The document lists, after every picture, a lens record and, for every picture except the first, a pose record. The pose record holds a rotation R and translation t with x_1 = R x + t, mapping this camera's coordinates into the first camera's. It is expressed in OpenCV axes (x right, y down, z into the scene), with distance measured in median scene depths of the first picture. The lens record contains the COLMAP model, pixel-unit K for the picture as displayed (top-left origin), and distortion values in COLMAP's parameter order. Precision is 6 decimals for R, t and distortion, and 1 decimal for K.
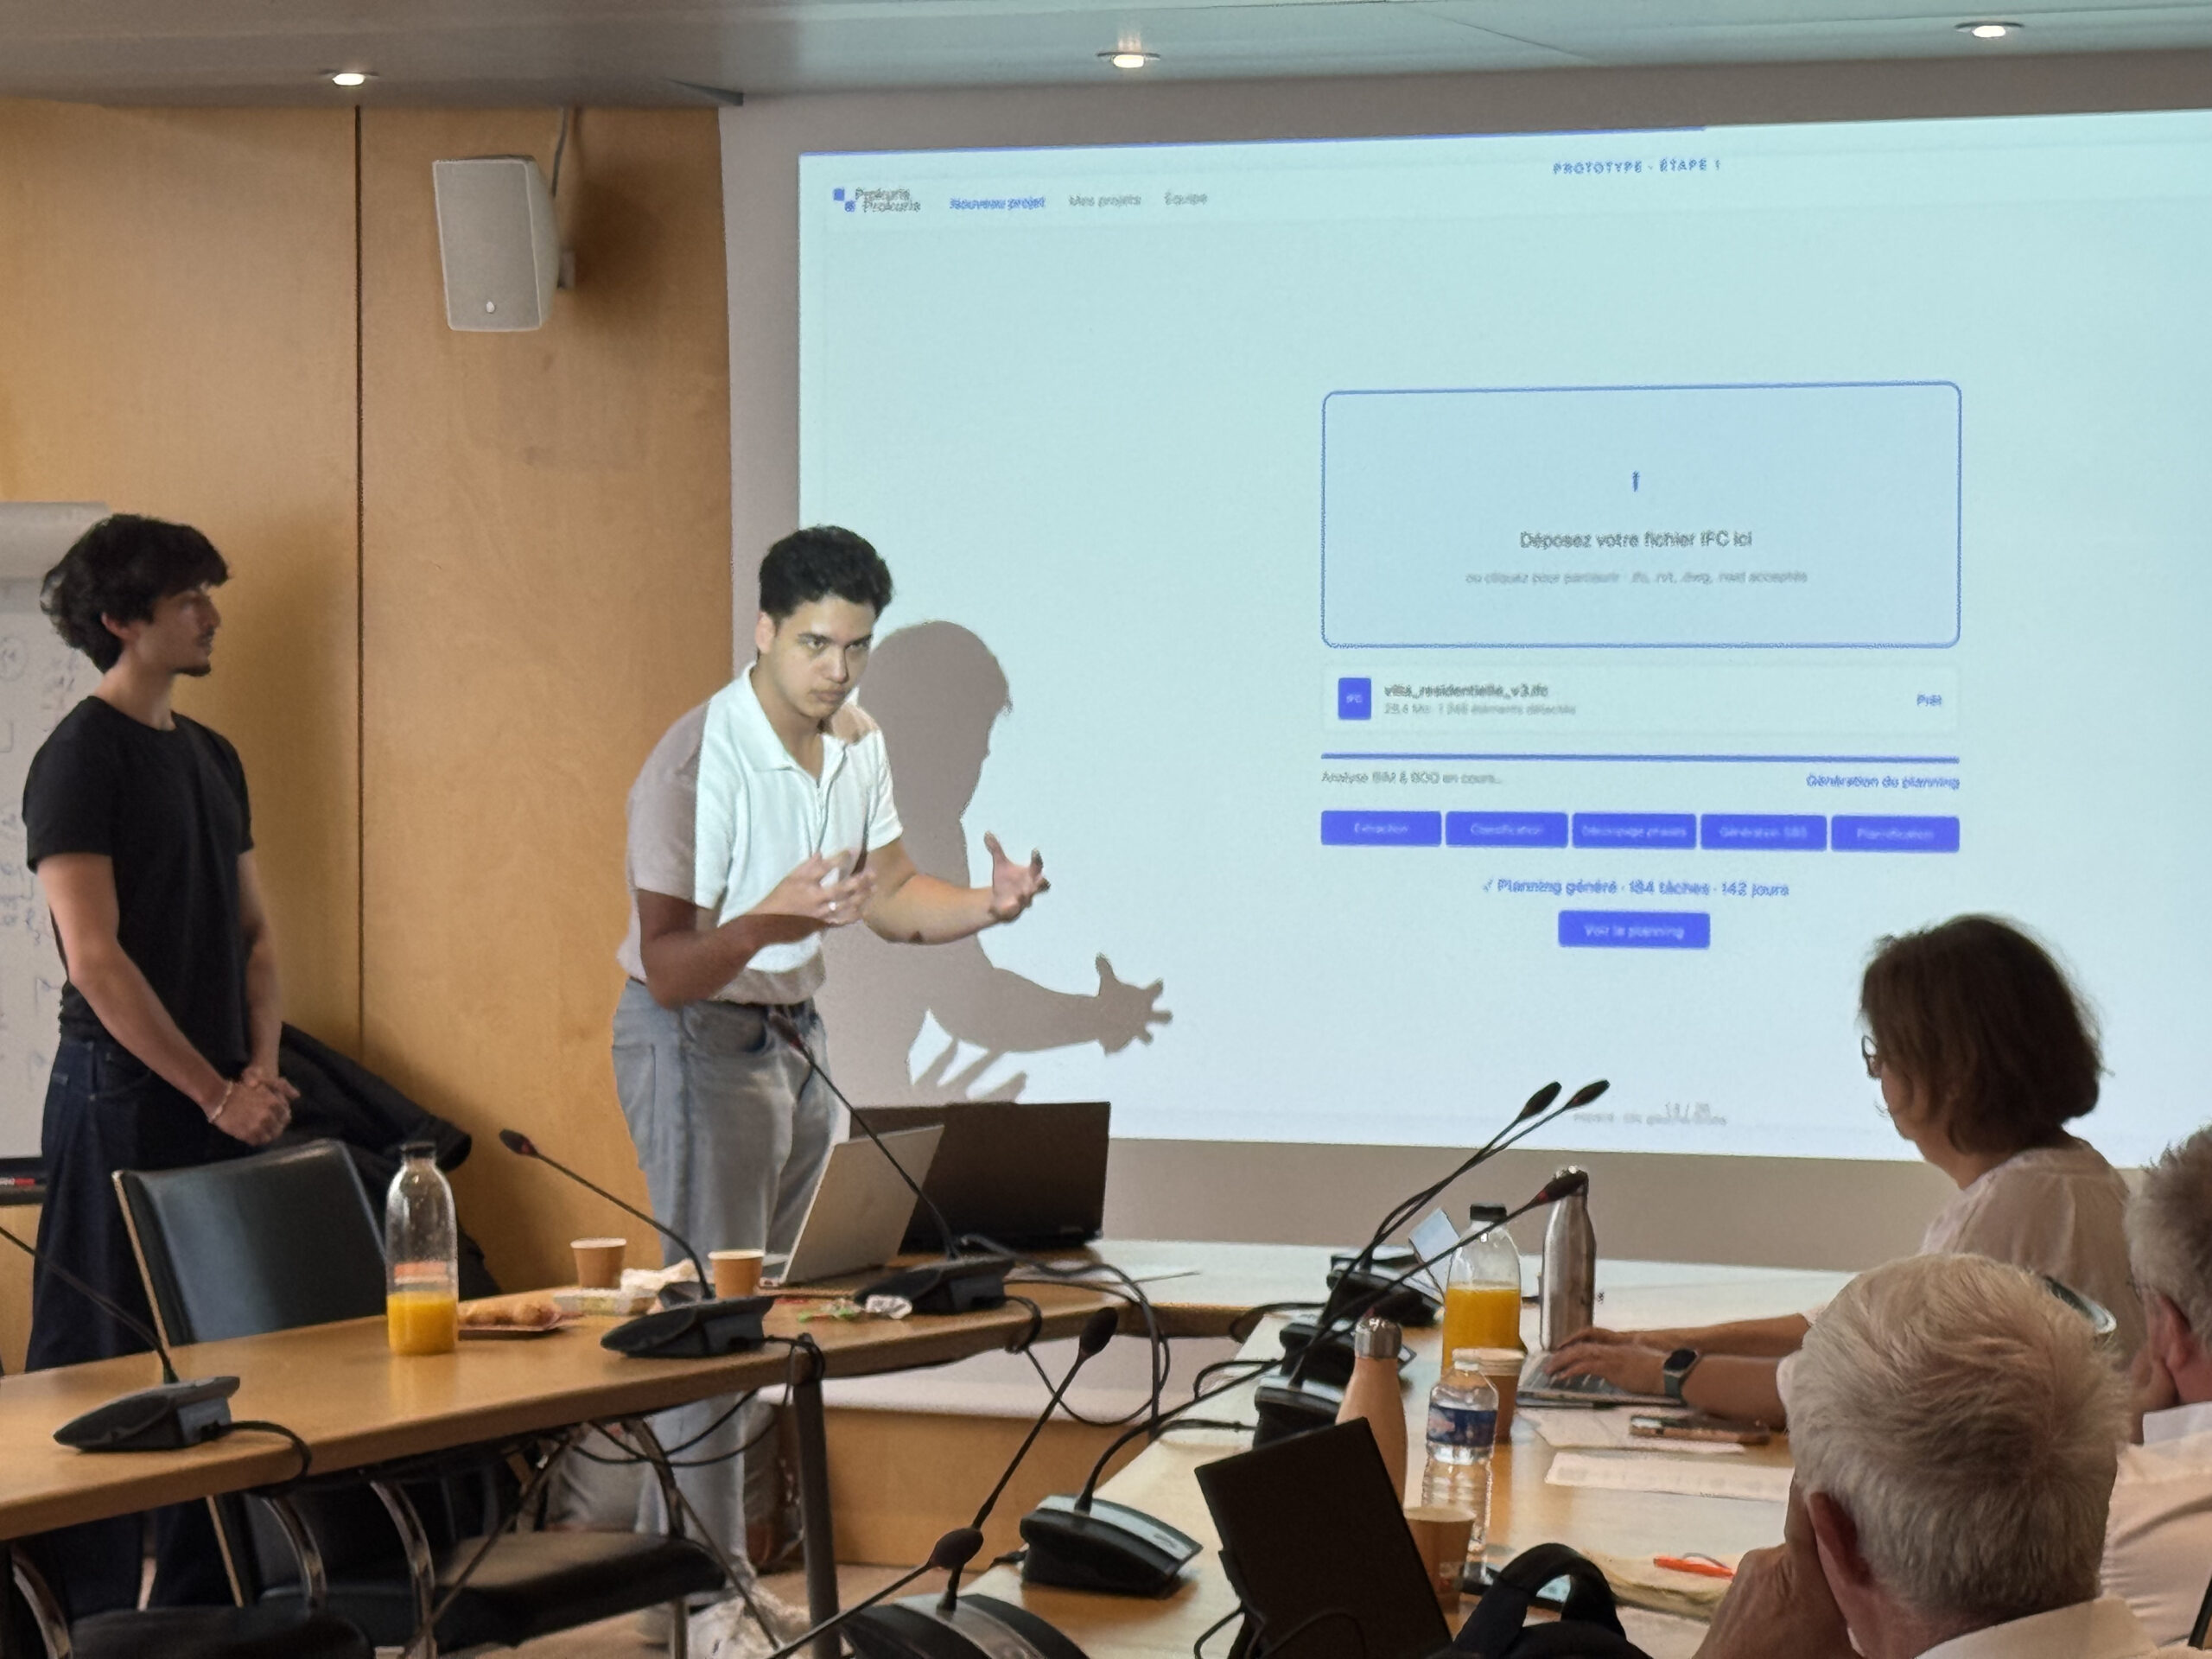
lens RADIAL K [[6003.8, 0, 1106.0], [0, 6003.8, 829.5], [0, 0, 1]] dist [0.104060, 1.243008]
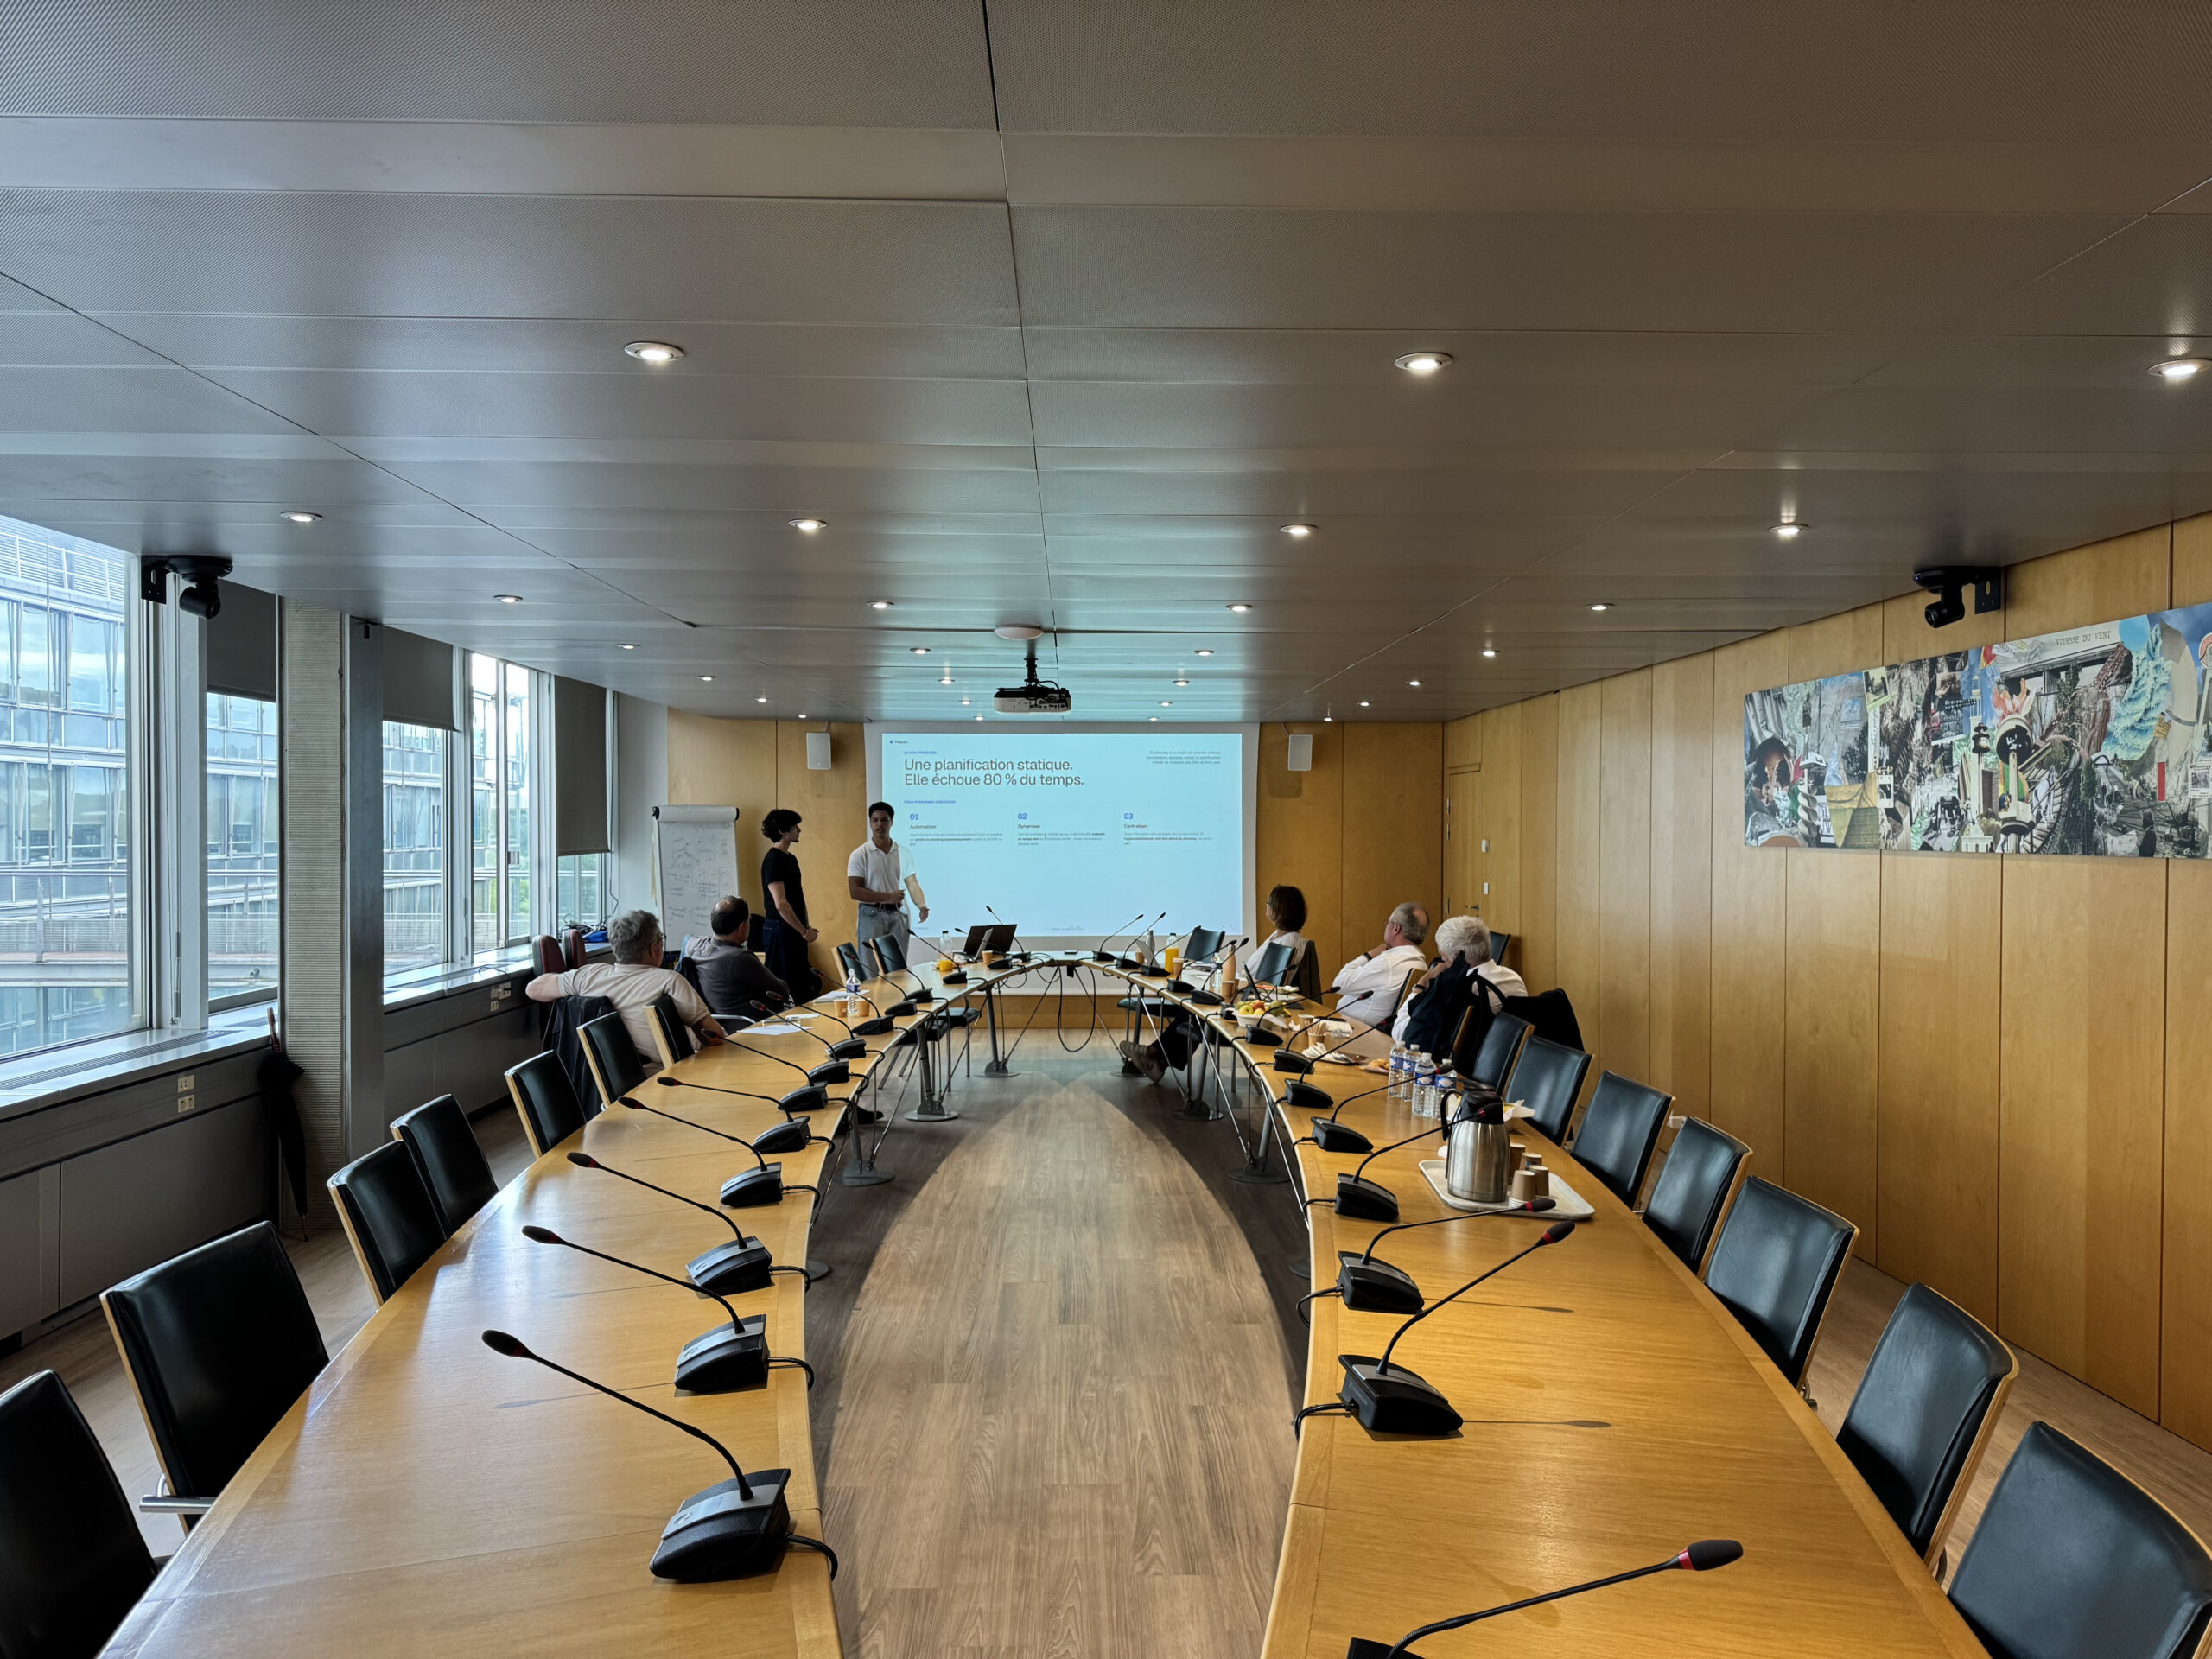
lens RADIAL K [[1535.8, 0, 1105.7], [0, 1535.8, 841.3], [0, 0, 1]] dist [0.111757, -0.134772]
pose [[0.924334, -0.002261, 0.381579, -0.365649], [0.014167, 0.999496, -0.028395, 0.011202], [-0.381322, 0.031652, 0.923900, -0.204577]]
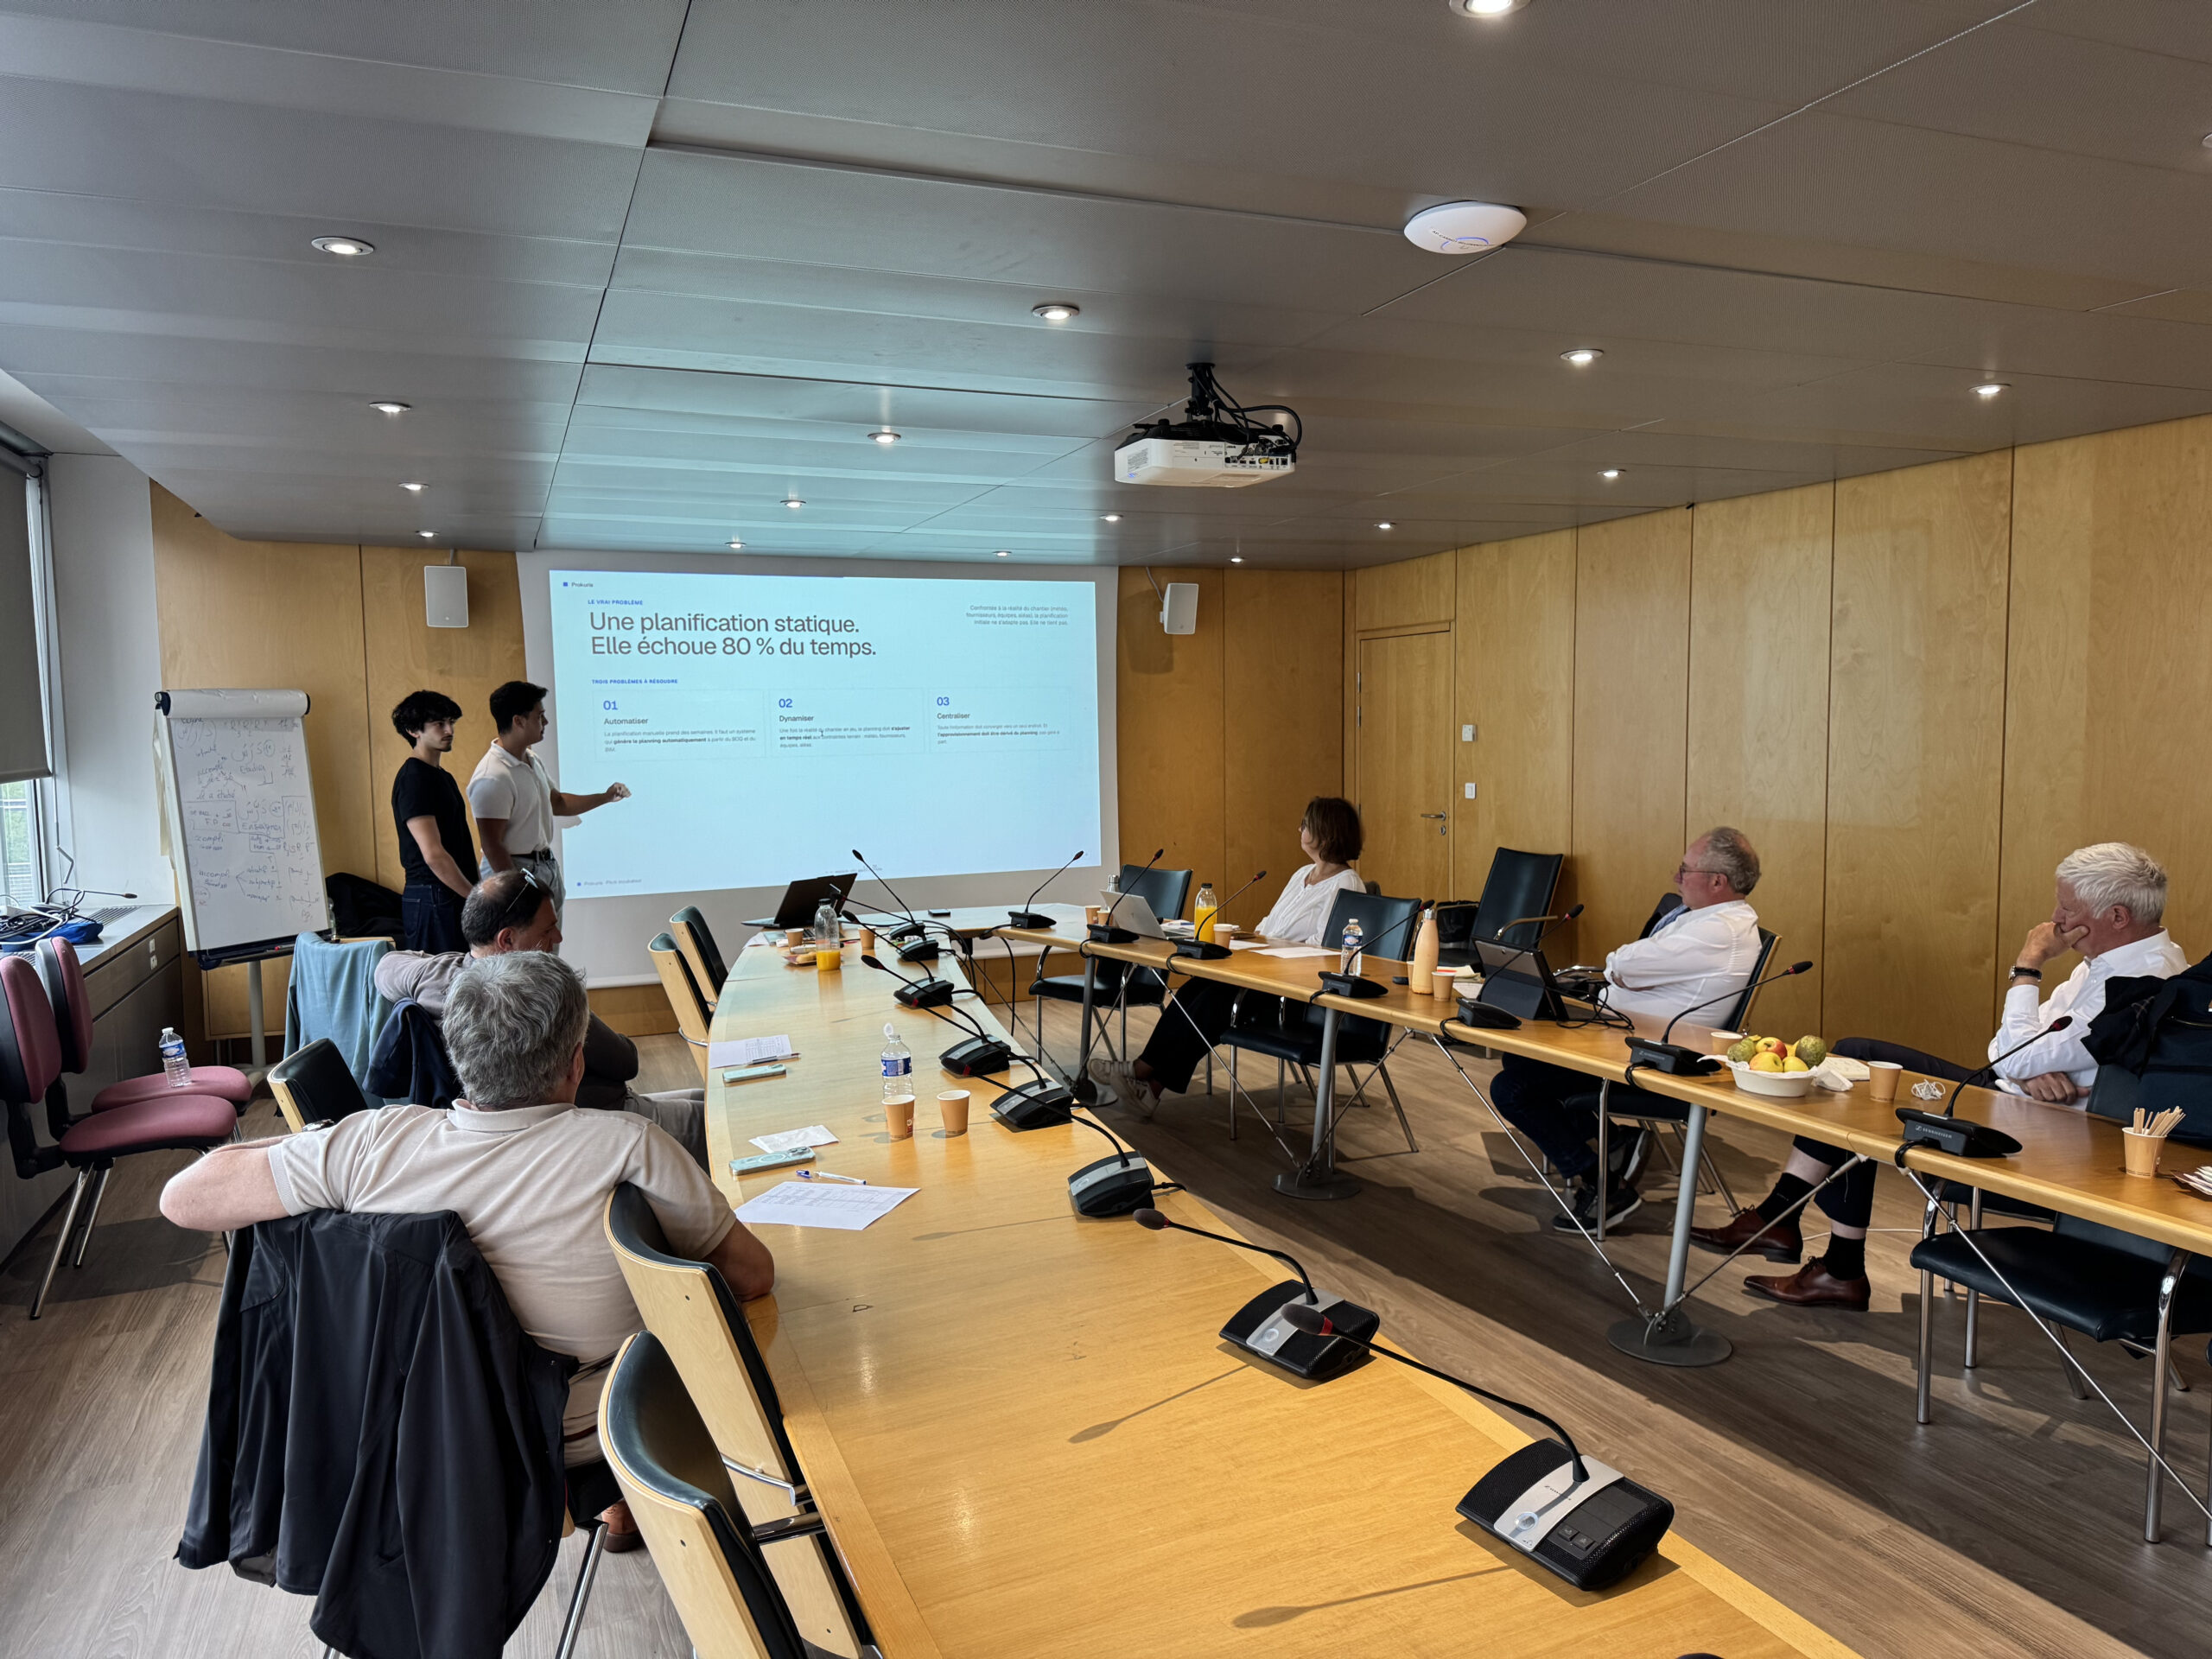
lens RADIAL K [[1531.9, 0, 1112.6], [0, 1531.9, 888.9], [0, 0, 1]] dist [0.149612, -0.238800]
pose [[0.734446, -0.087698, 0.672977, -0.389355], [0.045273, 0.995738, 0.080350, -0.005293], [-0.677155, -0.028545, 0.735286, 0.252234]]
